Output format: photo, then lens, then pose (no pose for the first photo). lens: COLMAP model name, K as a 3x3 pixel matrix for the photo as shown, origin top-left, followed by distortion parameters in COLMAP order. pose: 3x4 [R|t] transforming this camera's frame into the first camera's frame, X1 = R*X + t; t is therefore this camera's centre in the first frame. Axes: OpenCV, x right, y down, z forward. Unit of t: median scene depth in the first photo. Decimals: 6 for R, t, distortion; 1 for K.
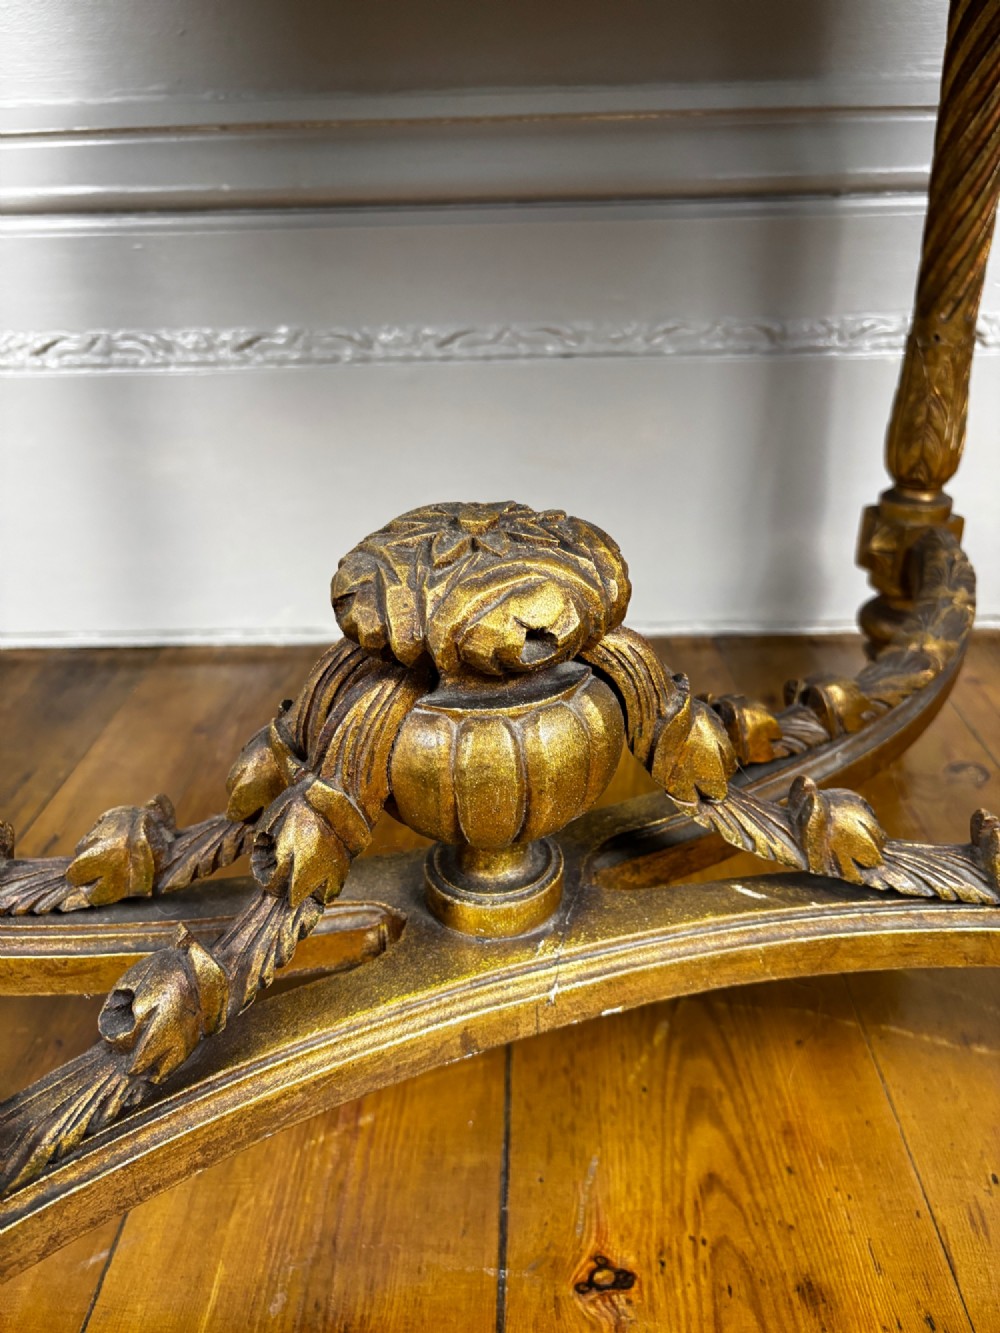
lens RADIAL K [[1032.8, 0, 506.0], [0, 1032.8, 668.5], [0, 0, 1]] dist [-0.000628, 0.000356]
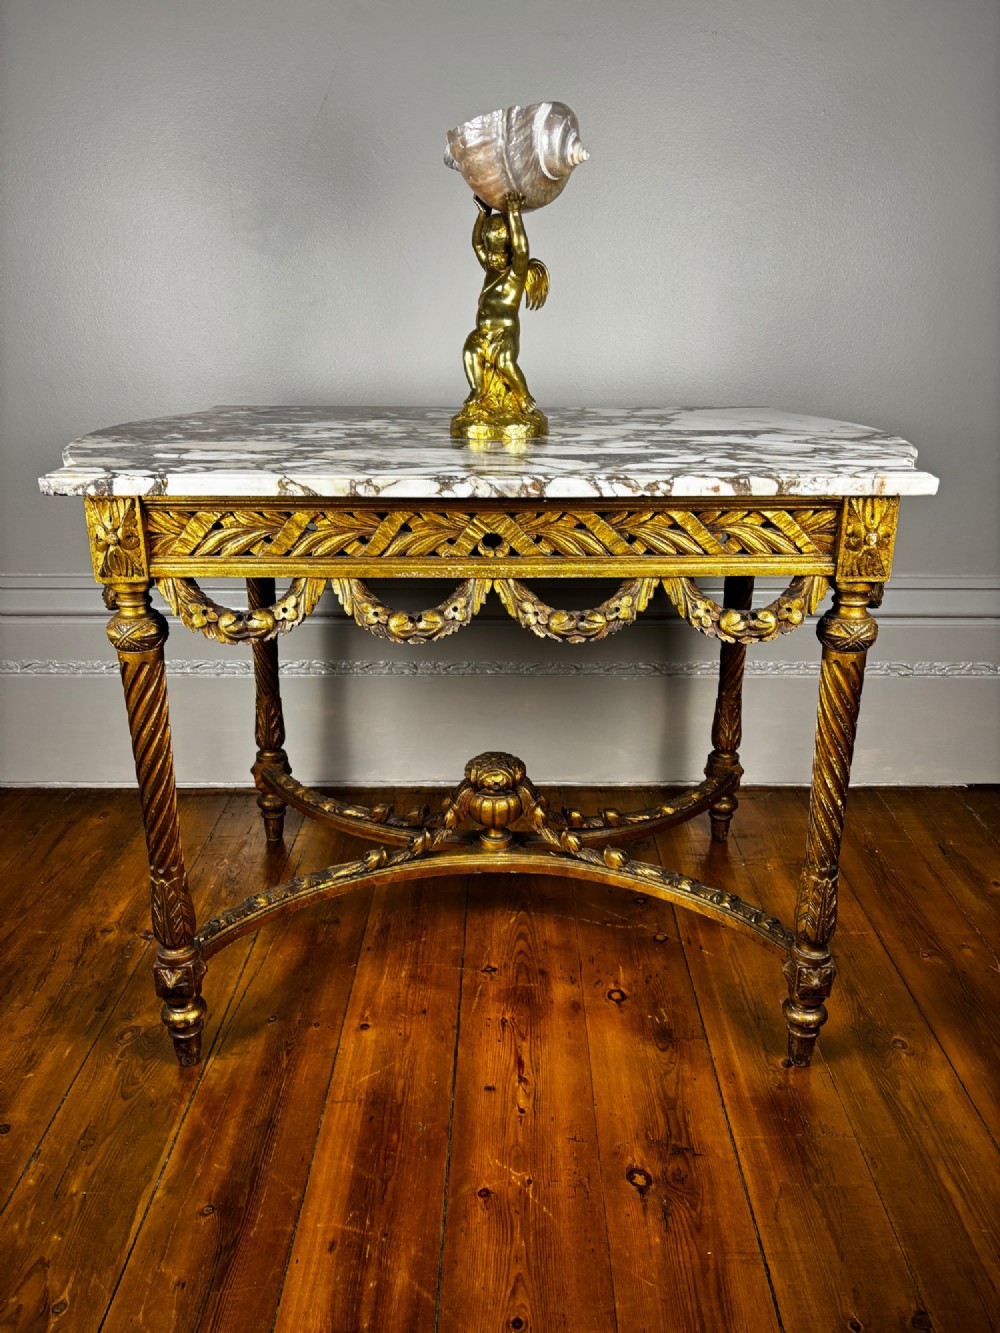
lens RADIAL K [[1008.2, 0, 503.6], [0, 1008.2, 668.3], [0, 0, 1]] dist [0.057059, -0.069838]
pose [[0.999448, 0.020533, 0.026134, 0.029651], [-0.017546, 0.993799, -0.109799, -0.106213], [-0.028227, 0.109280, 0.993610, -2.921361]]
